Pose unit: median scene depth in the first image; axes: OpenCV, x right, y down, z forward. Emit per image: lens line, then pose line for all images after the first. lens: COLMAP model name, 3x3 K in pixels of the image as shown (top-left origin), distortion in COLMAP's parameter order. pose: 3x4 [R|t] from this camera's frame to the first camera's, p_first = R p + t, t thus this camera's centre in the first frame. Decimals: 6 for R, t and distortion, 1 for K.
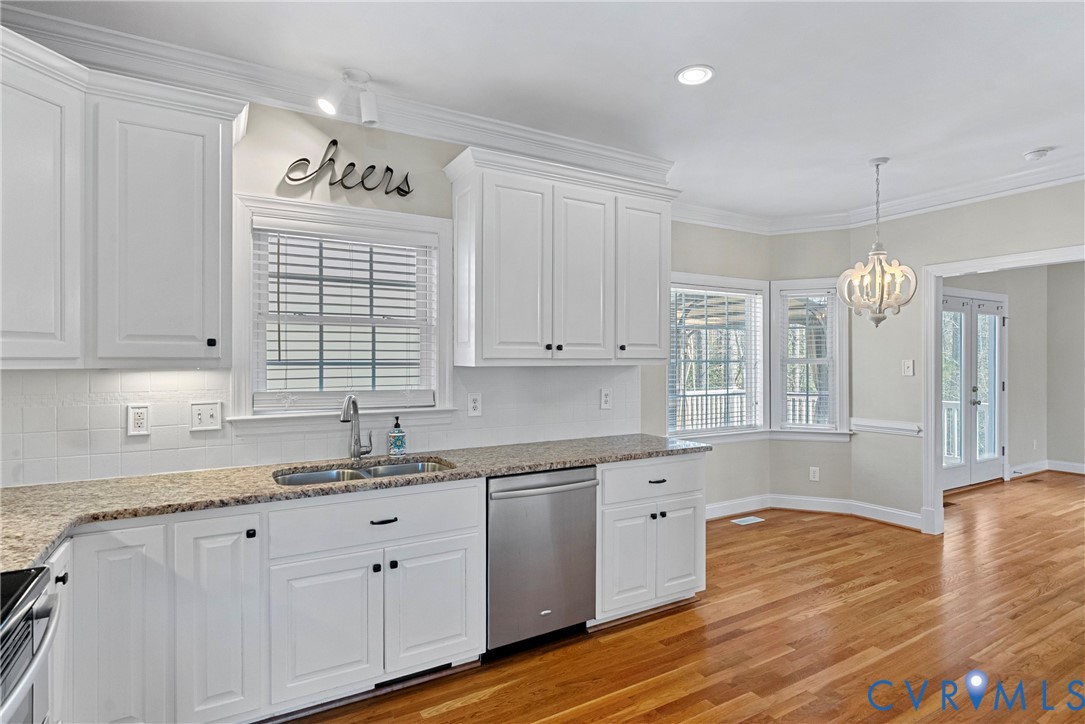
lens RADIAL K [[559.1, 0, 538.8], [0, 559.1, 363.9], [0, 0, 1]] dist [-0.004779, 0.000229]
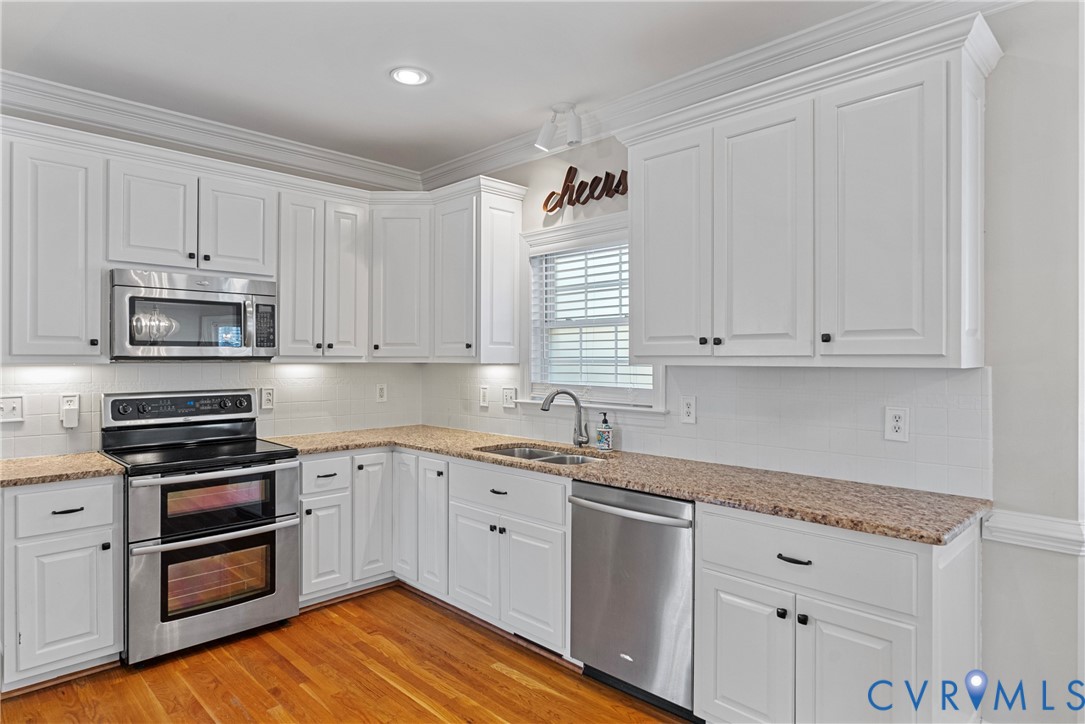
lens RADIAL K [[630.3, 0, 537.7], [0, 630.3, 356.7], [0, 0, 1]] dist [-0.006394, 0.001684]
pose [[0.247550, -0.000981, -0.968875, 0.890436], [-0.005518, 0.999982, -0.002423, -0.005783], [0.968859, 0.005946, 0.247541, 0.625425]]
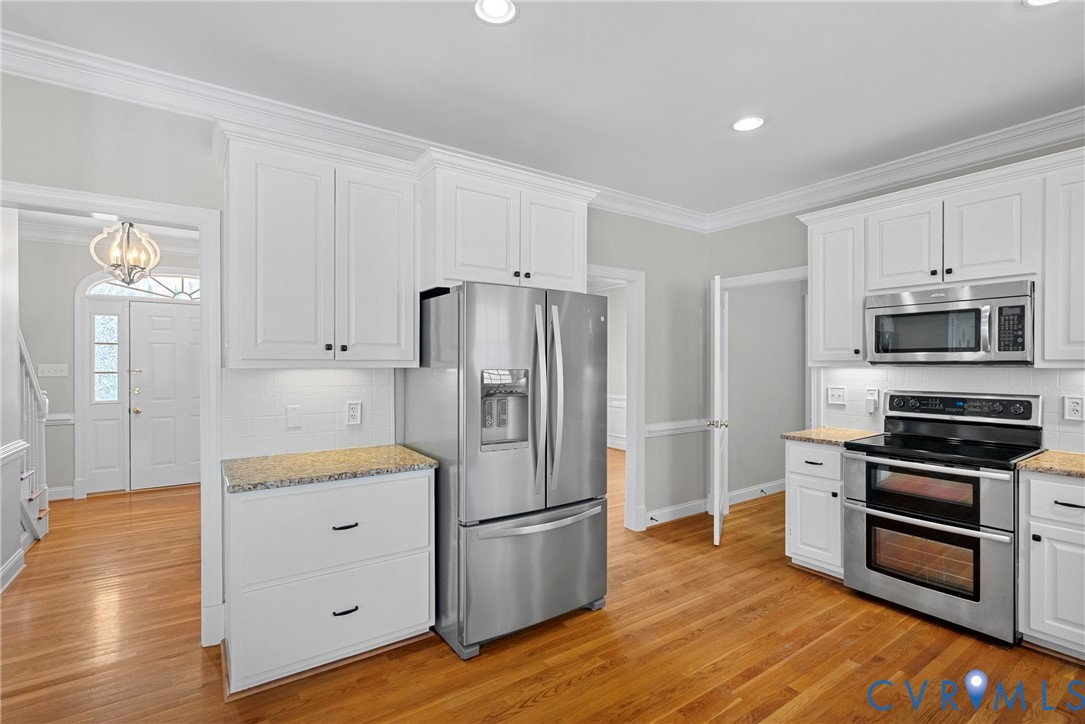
lens RADIAL K [[492.7, 0, 538.0], [0, 492.7, 362.5], [0, 0, 1]] dist [-0.007260, 0.002668]
pose [[-0.997541, 0.000916, -0.070073, 0.215157], [0.000649, 0.999992, 0.003833, -0.008730], [0.070076, 0.003779, -0.997534, 1.750734]]
